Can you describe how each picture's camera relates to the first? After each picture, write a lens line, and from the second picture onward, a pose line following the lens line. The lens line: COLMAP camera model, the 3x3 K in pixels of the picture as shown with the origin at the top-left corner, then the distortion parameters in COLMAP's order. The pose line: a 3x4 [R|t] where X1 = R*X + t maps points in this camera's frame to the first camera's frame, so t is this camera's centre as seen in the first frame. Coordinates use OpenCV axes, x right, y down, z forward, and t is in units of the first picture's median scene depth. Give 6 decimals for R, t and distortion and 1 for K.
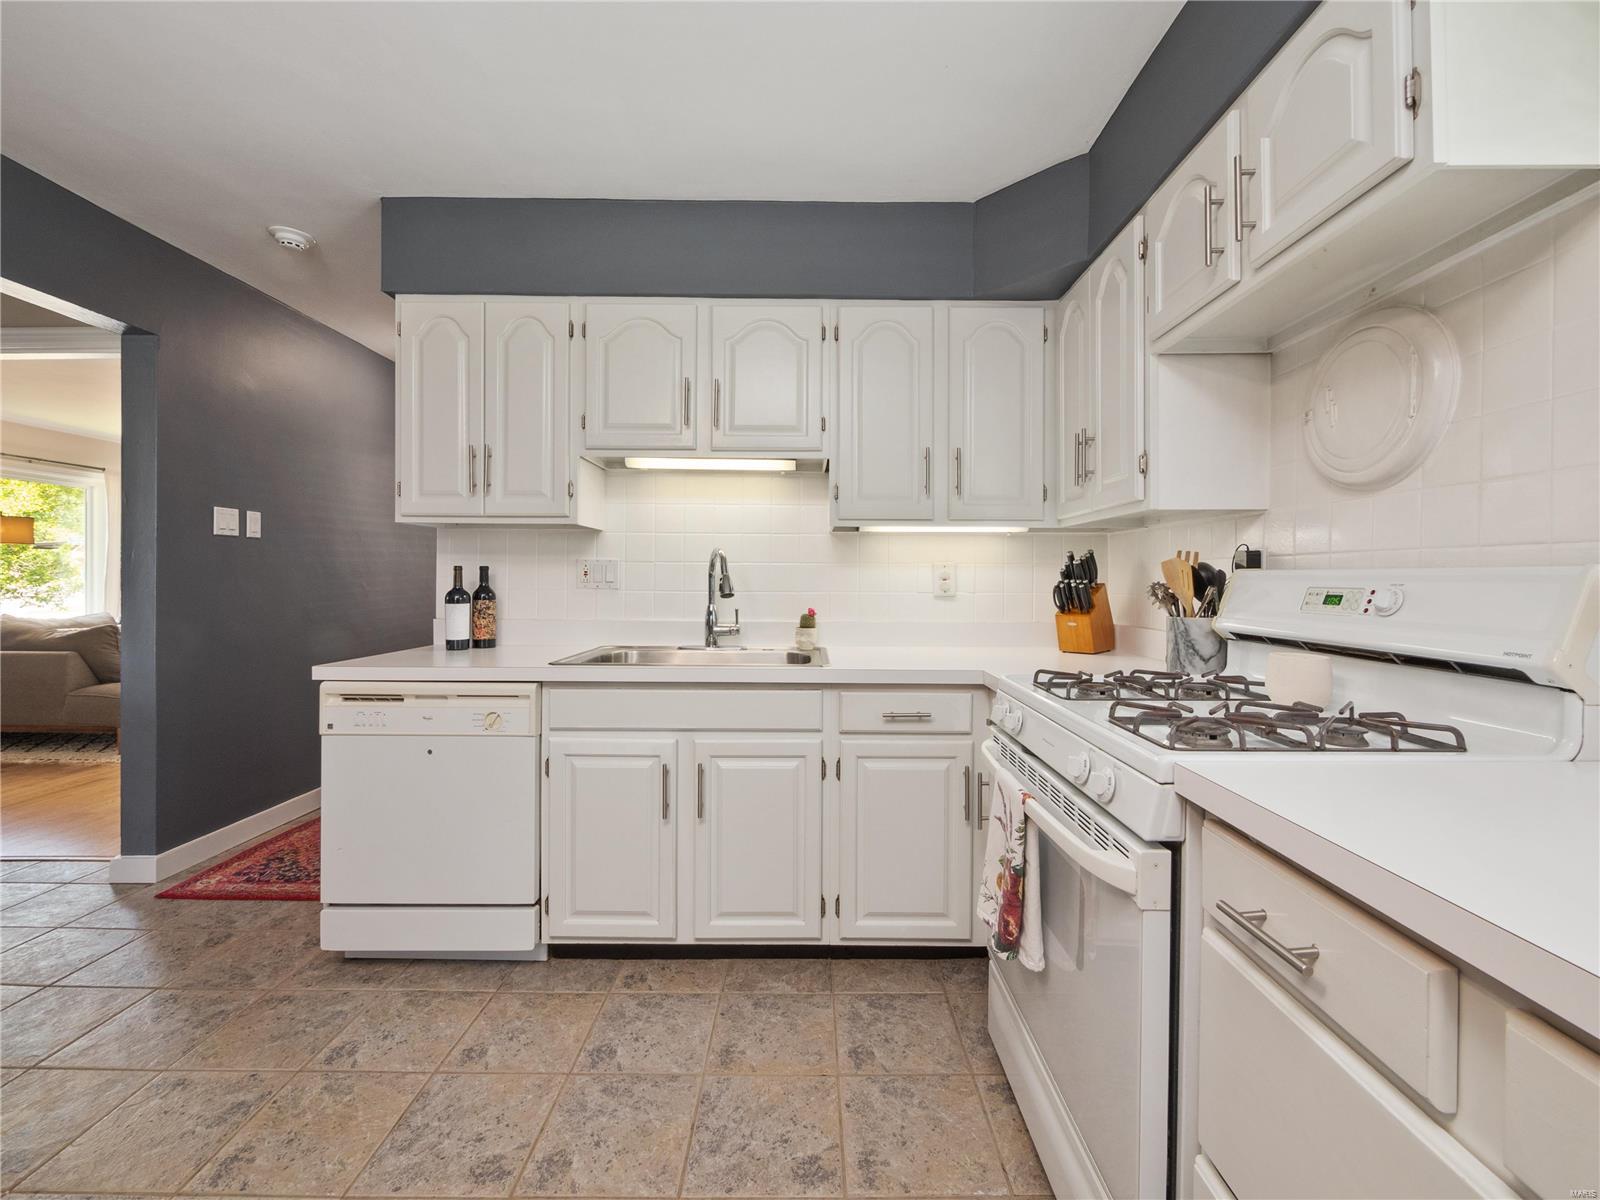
lens RADIAL K [[675.5, 0, 816.5], [0, 675.5, 580.0], [0, 0, 1]] dist [-0.000105, 0.000291]
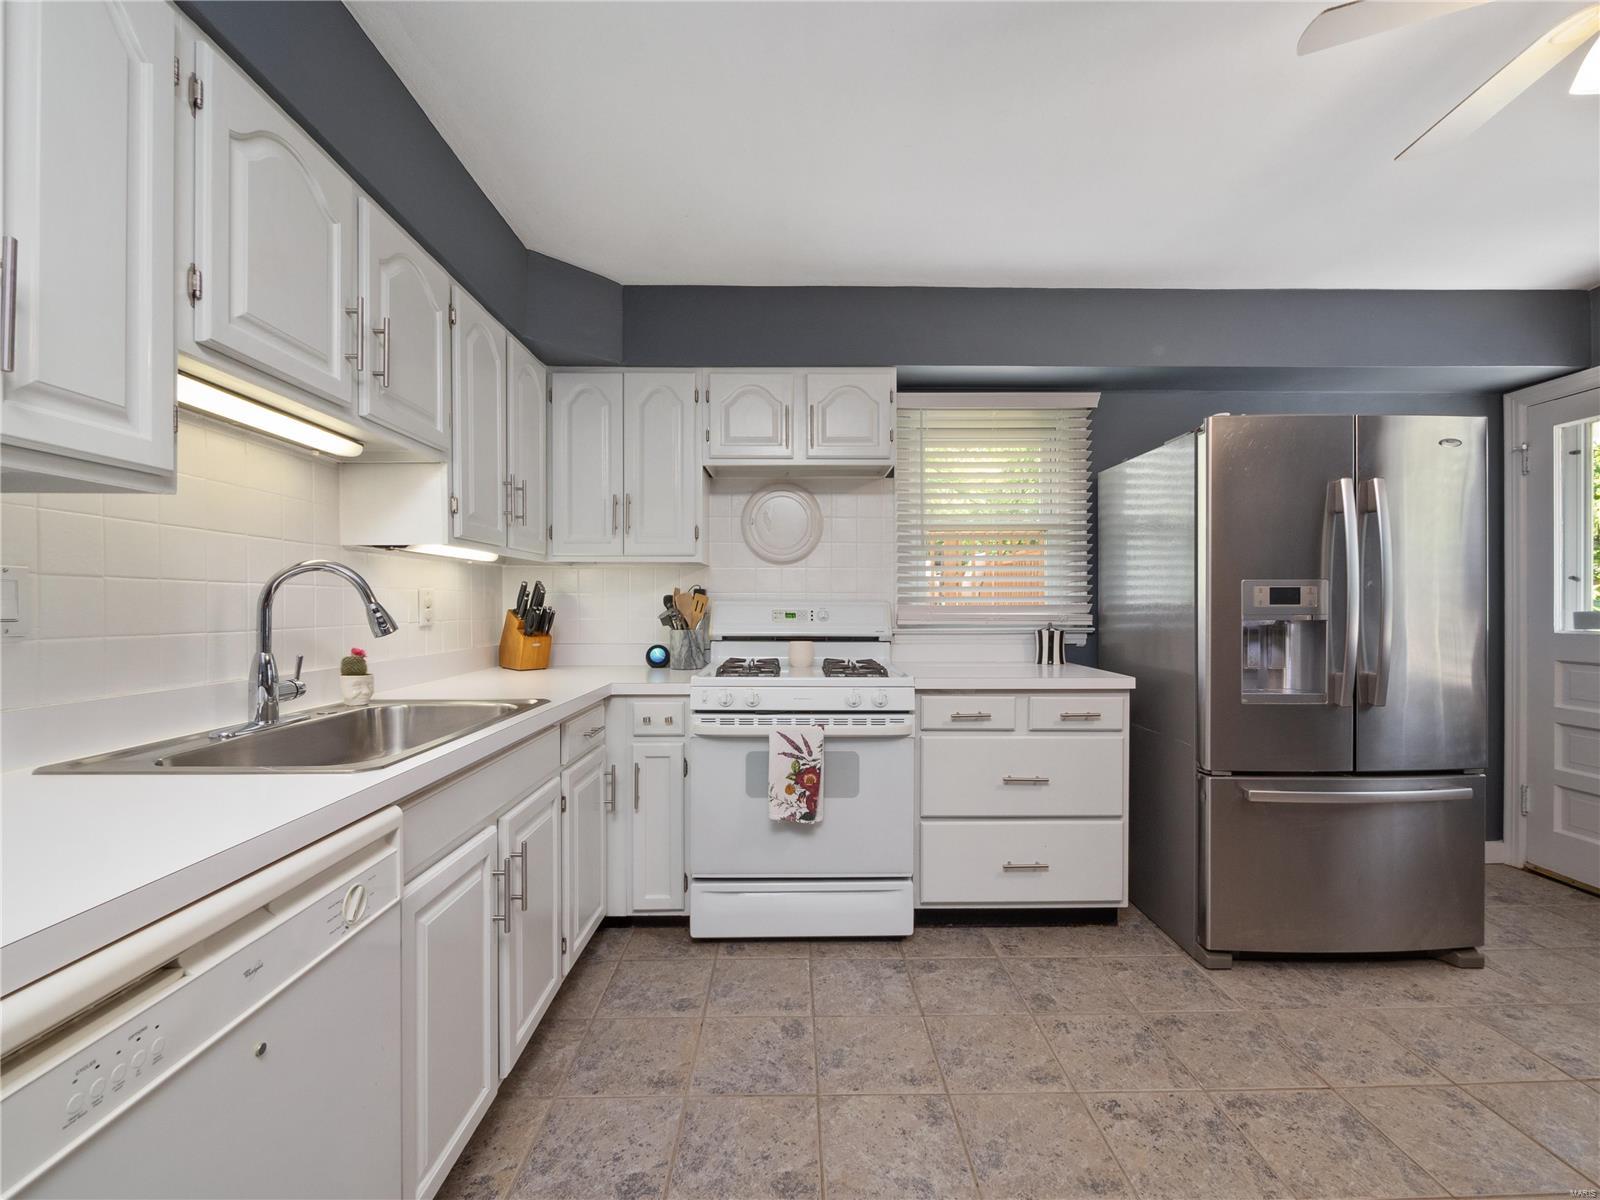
lens RADIAL K [[675.5, 0, 804.1], [0, 675.5, 604.5], [0, 0, 1]] dist [-0.000105, 0.000291]
pose [[-0.000591, -0.004904, 0.999988, -0.951417], [0.000012, 0.999988, 0.004904, -0.010882], [-1.000000, 0.000015, -0.000591, 0.662717]]
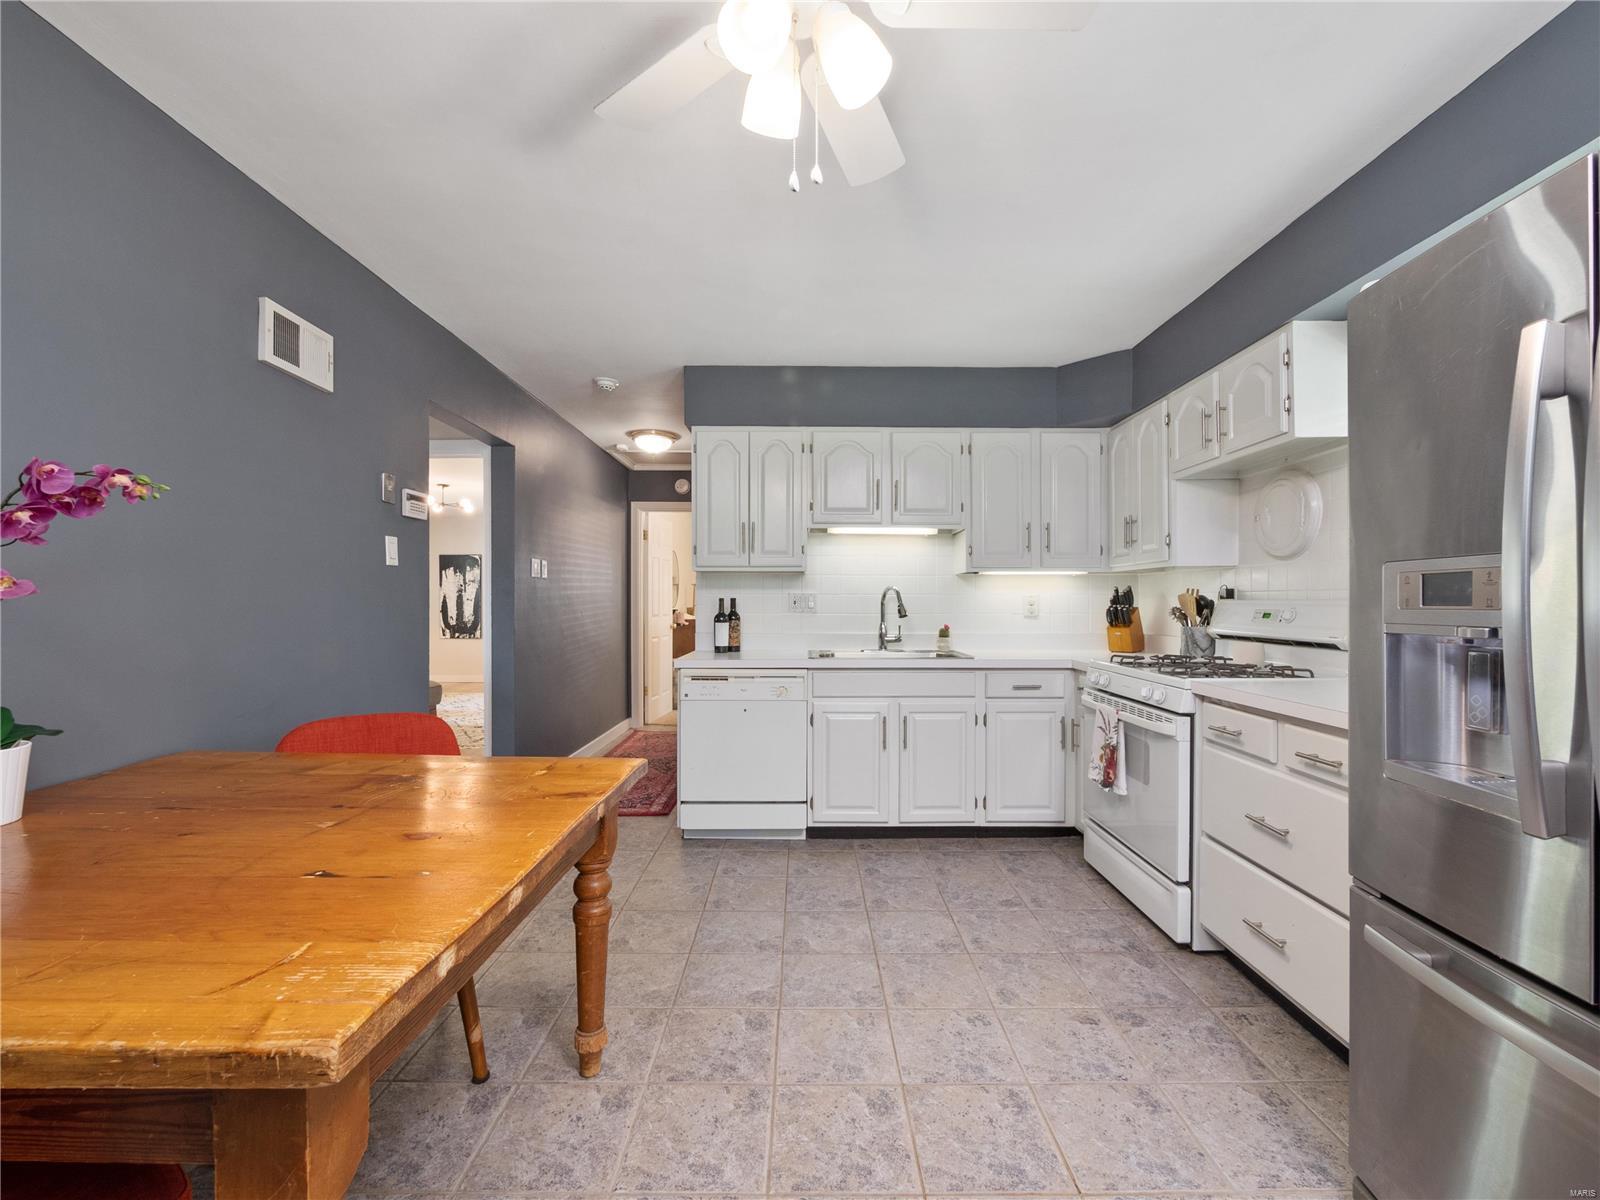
lens RADIAL K [[675.5, 0, 827.6], [0, 675.5, 604.3], [0, 0, 1]] dist [-0.000105, 0.000291]
pose [[0.999857, -0.005373, 0.016030, -0.385499], [0.005346, 0.999984, 0.001734, -0.009952], [-0.016039, -0.001648, 0.999870, -0.666200]]
